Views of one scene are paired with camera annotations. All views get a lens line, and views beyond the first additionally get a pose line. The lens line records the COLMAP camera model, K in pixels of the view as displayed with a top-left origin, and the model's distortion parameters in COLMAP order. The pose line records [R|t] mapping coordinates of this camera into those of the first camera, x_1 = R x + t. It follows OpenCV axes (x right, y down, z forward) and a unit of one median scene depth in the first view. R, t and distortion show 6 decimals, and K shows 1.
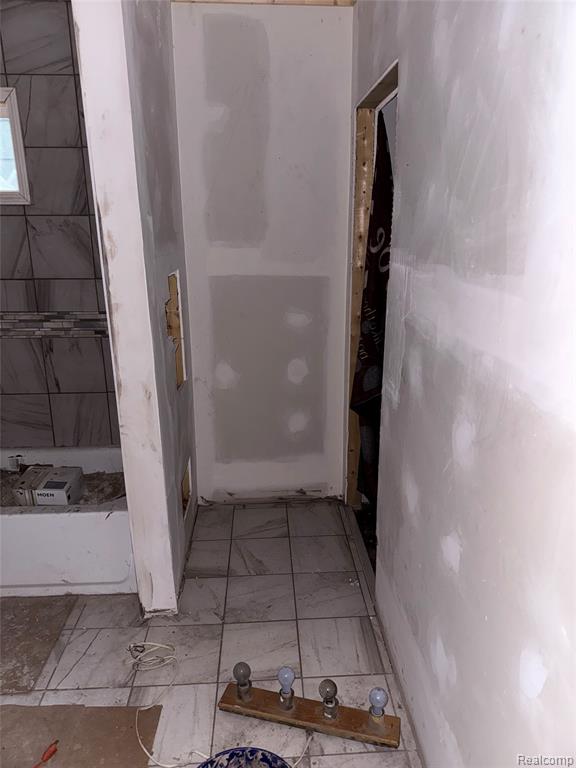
lens RADIAL K [[526.0, 0, 289.6], [0, 526.0, 386.1], [0, 0, 1]] dist [0.050530, -0.074163]
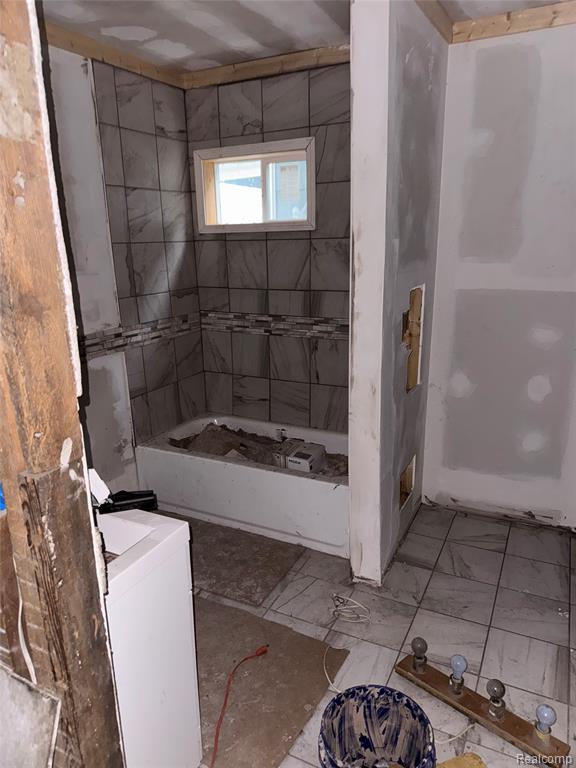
lens RADIAL K [[526.0, 0, 289.6], [0, 526.0, 386.1], [0, 0, 1]] dist [0.050530, -0.074163]
pose [[0.862564, 0.113012, -0.493165, 0.120957], [-0.126268, 0.991975, 0.006469, 0.021214], [0.489939, 0.056691, 0.869912, -0.094726]]
